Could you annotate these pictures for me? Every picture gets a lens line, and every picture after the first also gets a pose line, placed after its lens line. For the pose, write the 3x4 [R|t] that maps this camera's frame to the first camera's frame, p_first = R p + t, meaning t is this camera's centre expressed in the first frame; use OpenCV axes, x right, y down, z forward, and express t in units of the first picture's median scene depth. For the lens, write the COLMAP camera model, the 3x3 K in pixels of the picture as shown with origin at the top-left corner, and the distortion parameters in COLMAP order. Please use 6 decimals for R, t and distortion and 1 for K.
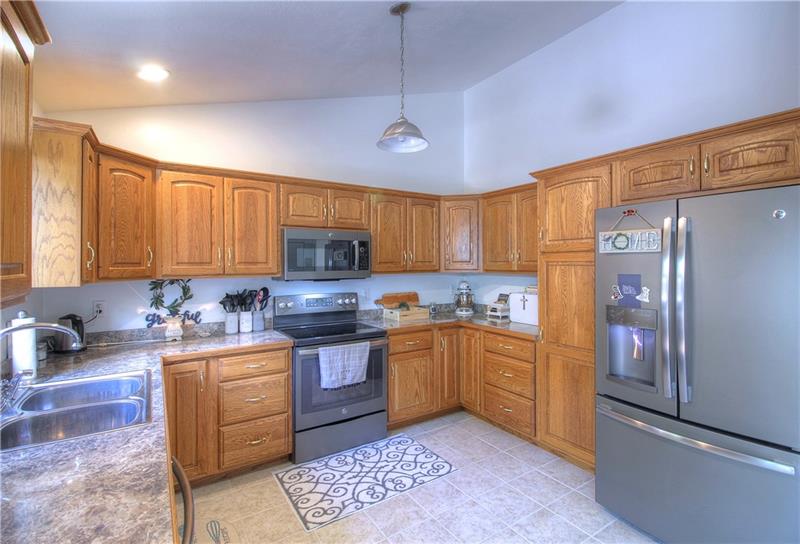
lens RADIAL K [[409.2, 0, 399.8], [0, 409.2, 268.8], [0, 0, 1]] dist [0.016754, -0.000291]
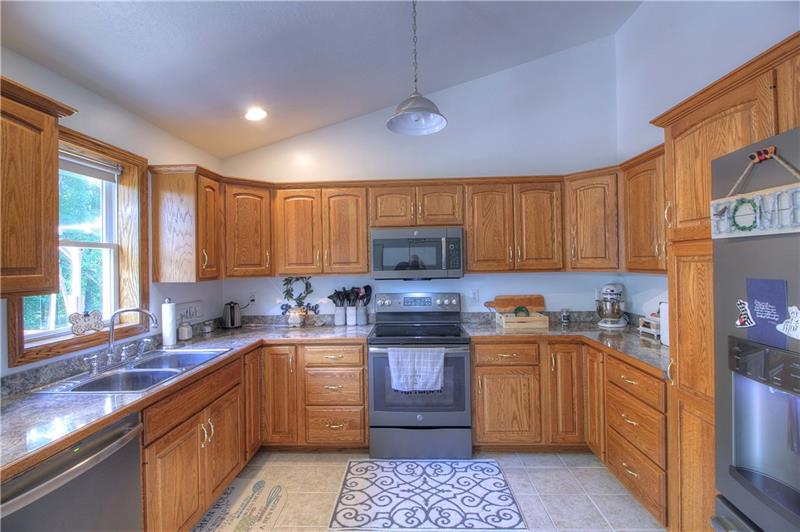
lens RADIAL K [[379.3, 0, 400.0], [0, 379.3, 266.0], [0, 0, 1]] dist [0.019484, -0.000170]
pose [[0.796205, -0.005621, -0.605000, 0.372714], [0.005506, 0.999983, -0.002045, -0.003097], [0.605001, -0.001703, 0.796223, 0.275572]]
